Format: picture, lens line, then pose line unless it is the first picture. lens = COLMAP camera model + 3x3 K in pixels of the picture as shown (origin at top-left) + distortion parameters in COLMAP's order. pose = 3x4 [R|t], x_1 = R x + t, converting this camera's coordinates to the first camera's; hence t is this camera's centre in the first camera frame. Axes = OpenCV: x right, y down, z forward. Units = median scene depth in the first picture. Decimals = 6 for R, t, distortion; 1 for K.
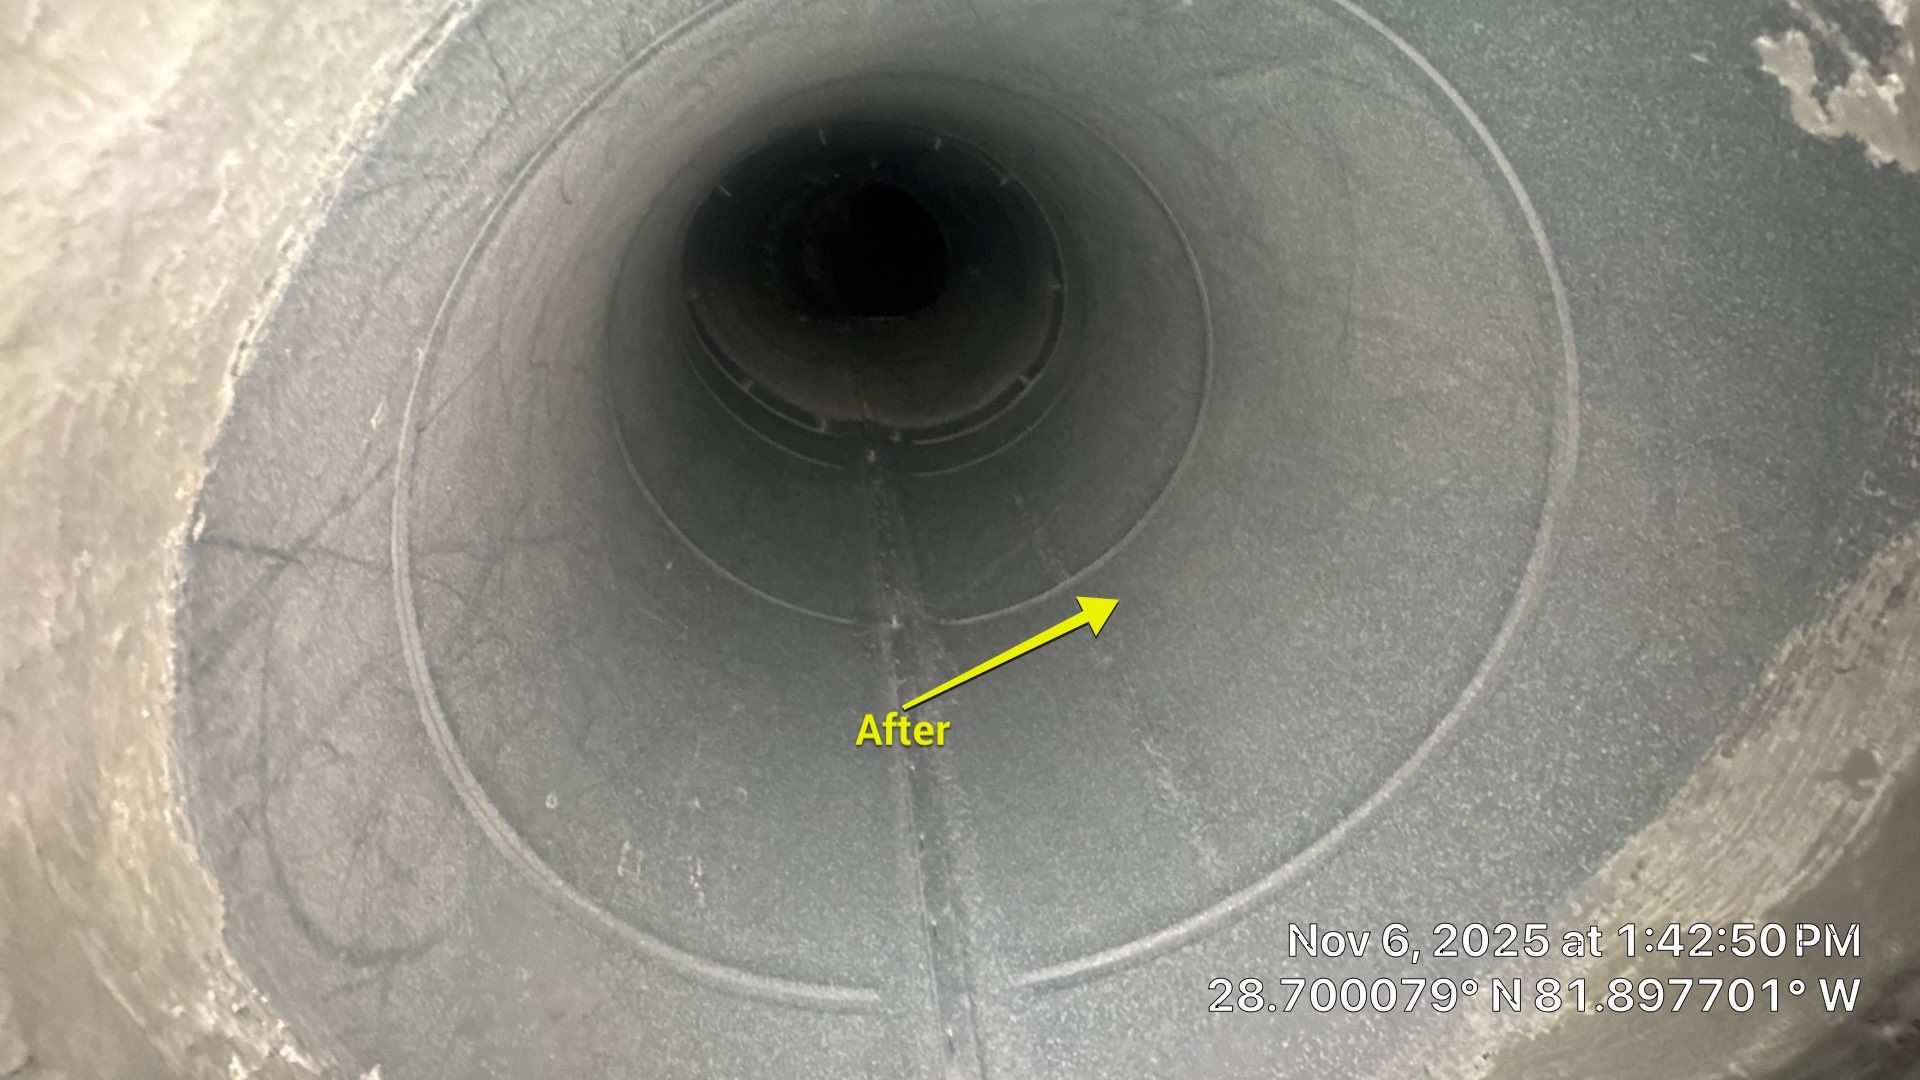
lens RADIAL K [[774.9, 0, 959.8], [0, 774.9, 539.9], [0, 0, 1]] dist [-0.003696, 0.000599]
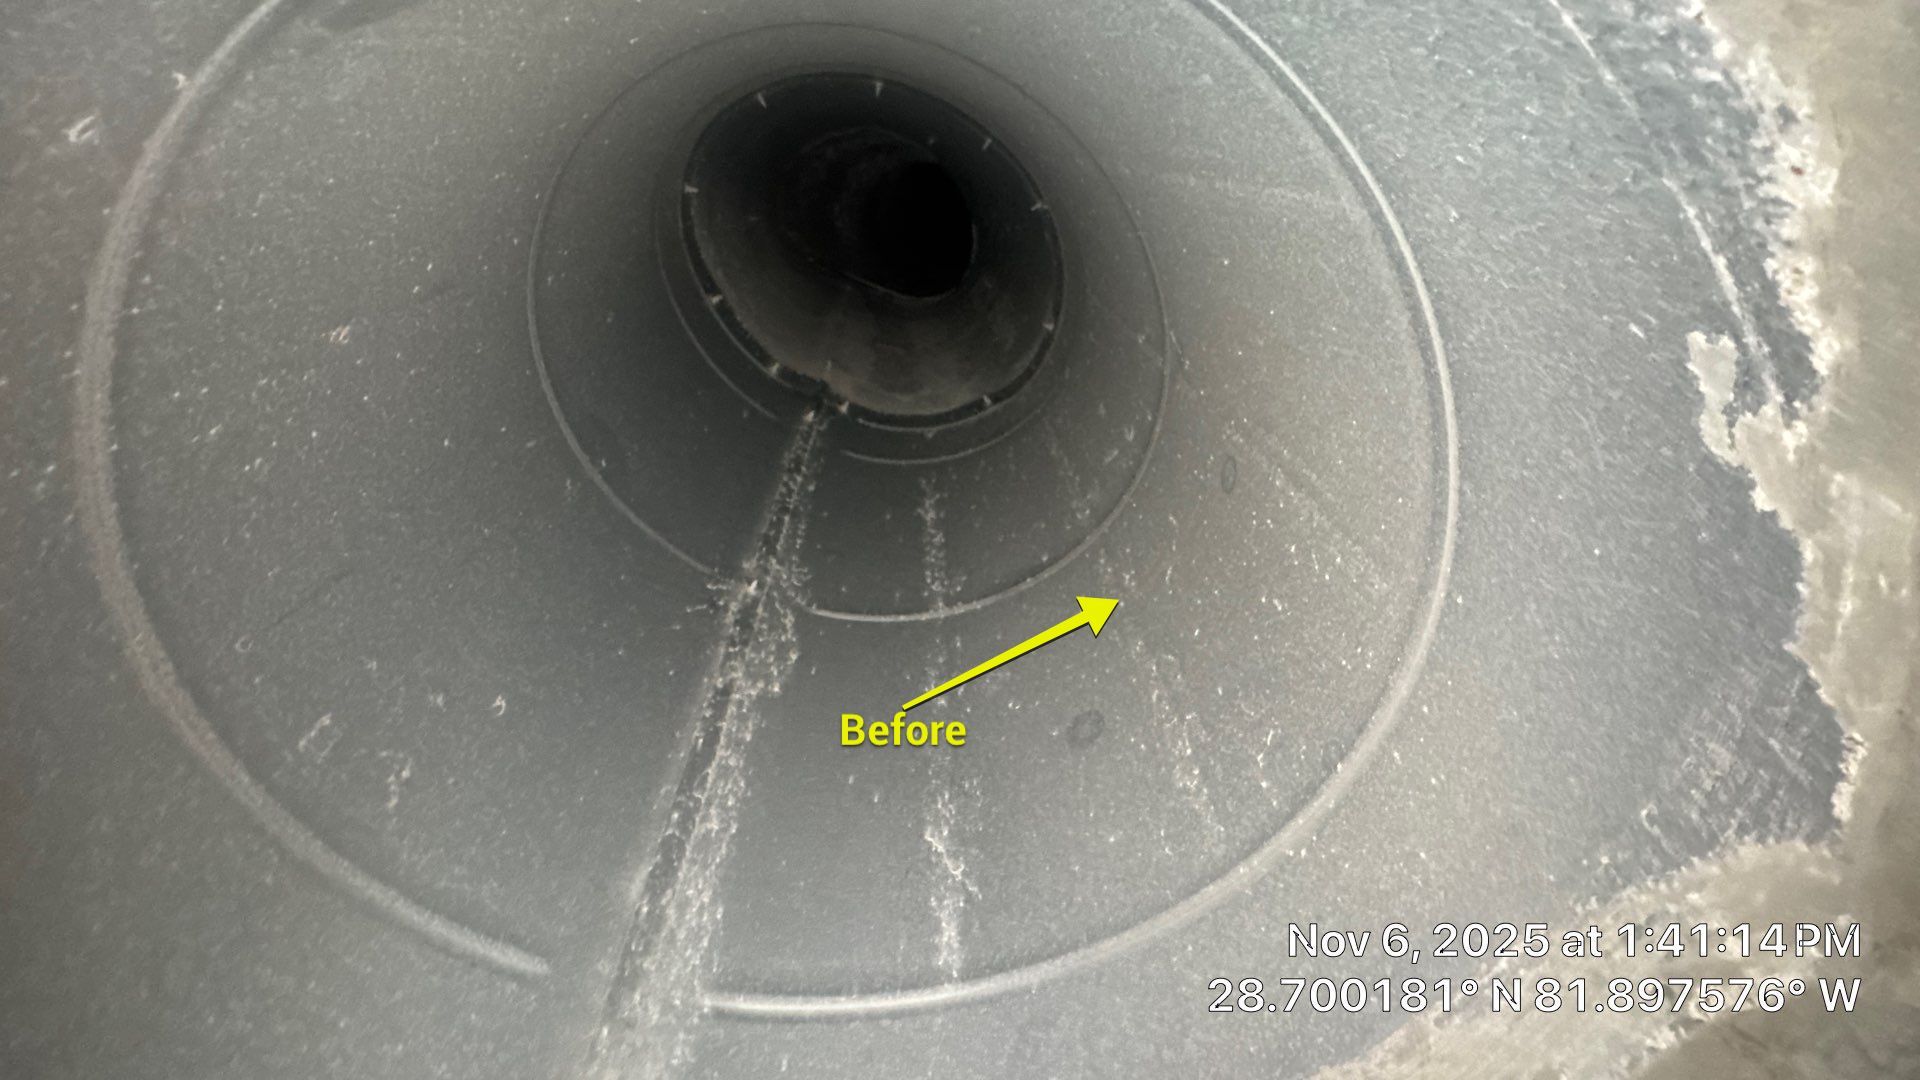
lens RADIAL K [[774.9, 0, 960.7], [0, 774.9, 540.1], [0, 0, 1]] dist [-0.003696, 0.000599]
pose [[0.930065, 0.357727, 0.083729, 0.153147], [-0.357426, 0.933747, -0.019068, -0.060003], [-0.085003, -0.012193, 0.996306, 0.103198]]
